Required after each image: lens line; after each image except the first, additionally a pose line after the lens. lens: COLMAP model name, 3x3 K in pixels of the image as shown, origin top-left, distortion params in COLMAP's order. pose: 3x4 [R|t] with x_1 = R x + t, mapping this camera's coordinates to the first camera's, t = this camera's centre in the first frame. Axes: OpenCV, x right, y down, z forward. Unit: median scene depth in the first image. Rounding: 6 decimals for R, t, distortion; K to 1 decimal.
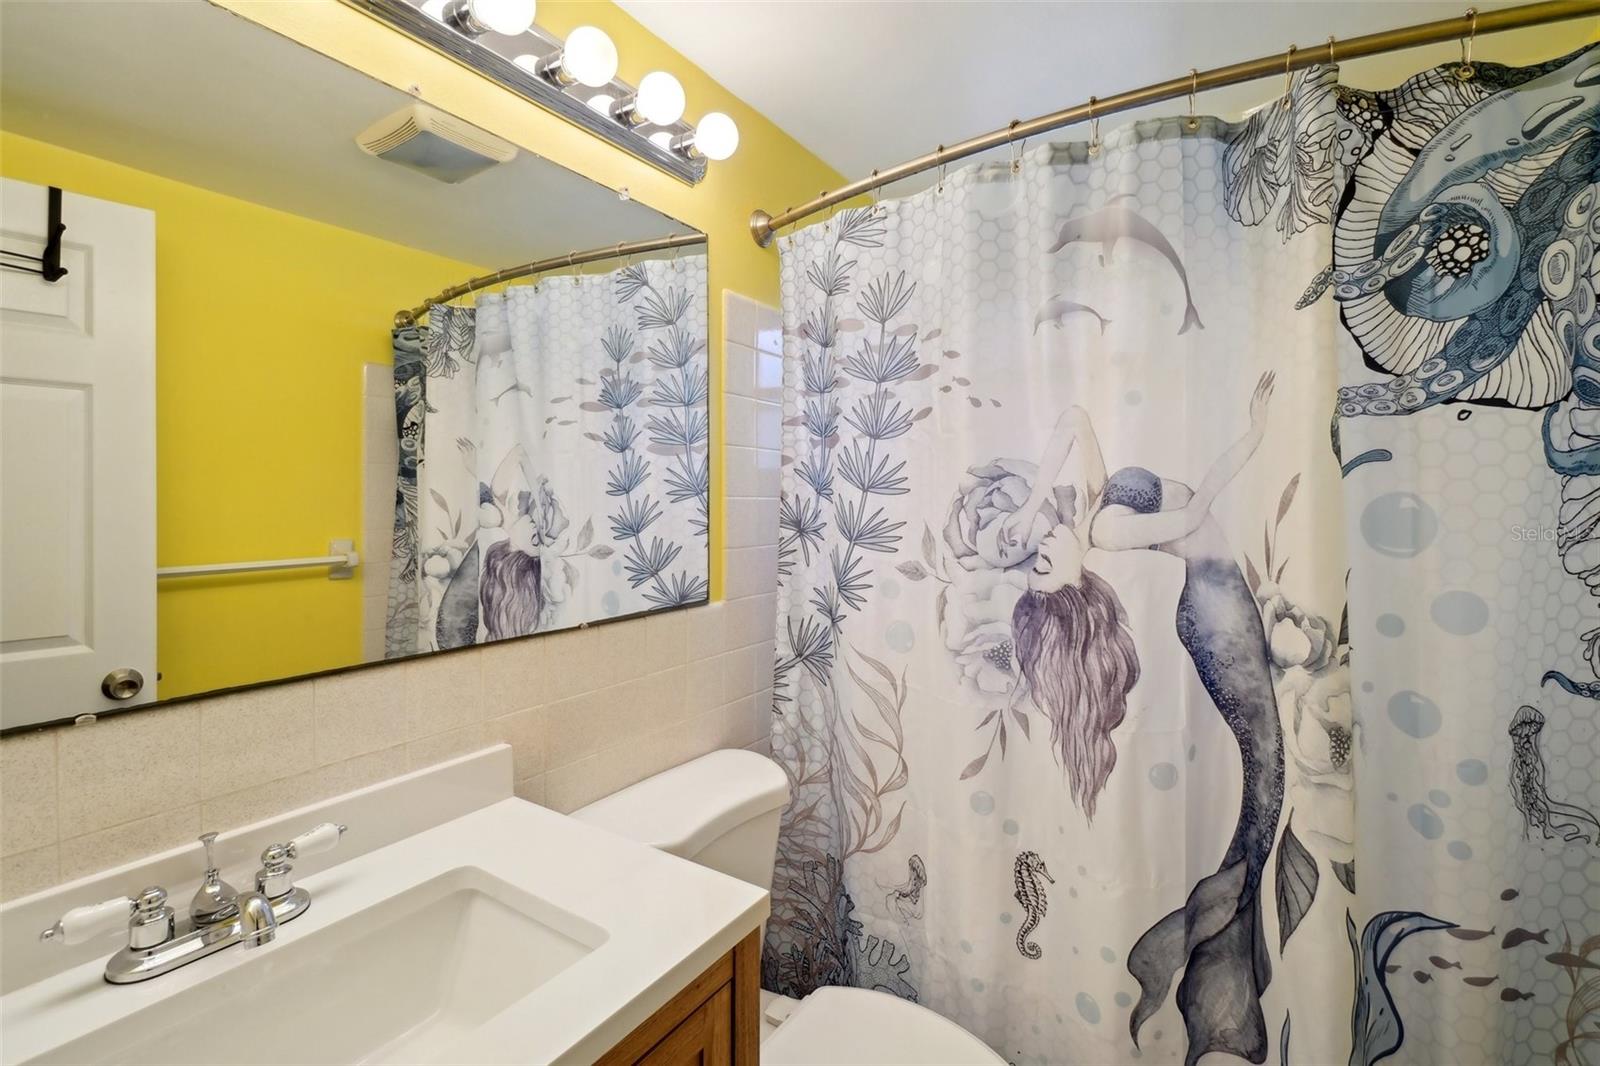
lens RADIAL K [[702.7, 0, 803.1], [0, 702.7, 500.2], [0, 0, 1]] dist [-0.000478, -0.000471]
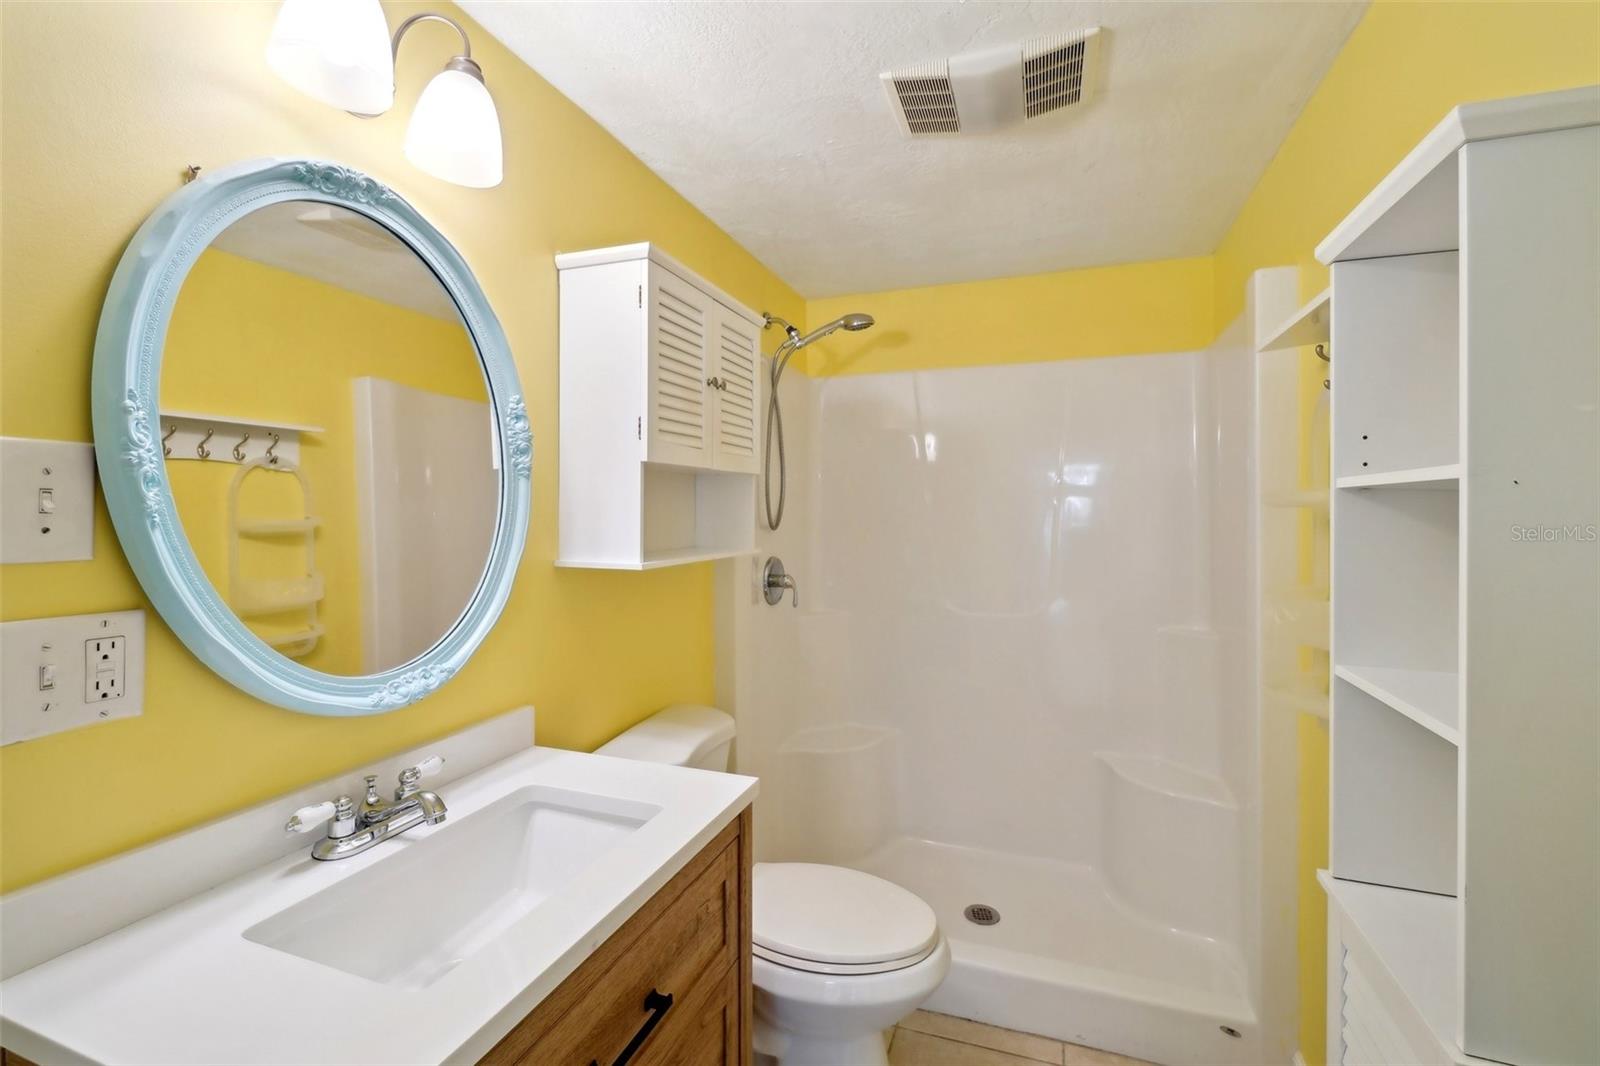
lens RADIAL K [[697.2, 0, 796.4], [0, 697.2, 519.5], [0, 0, 1]] dist [0.000999, -0.000375]
pose [[0.973818, -0.006297, 0.227242, -0.312734], [0.005012, 0.999968, 0.006228, 0.004521], [-0.227274, -0.004926, 0.973818, -0.461282]]
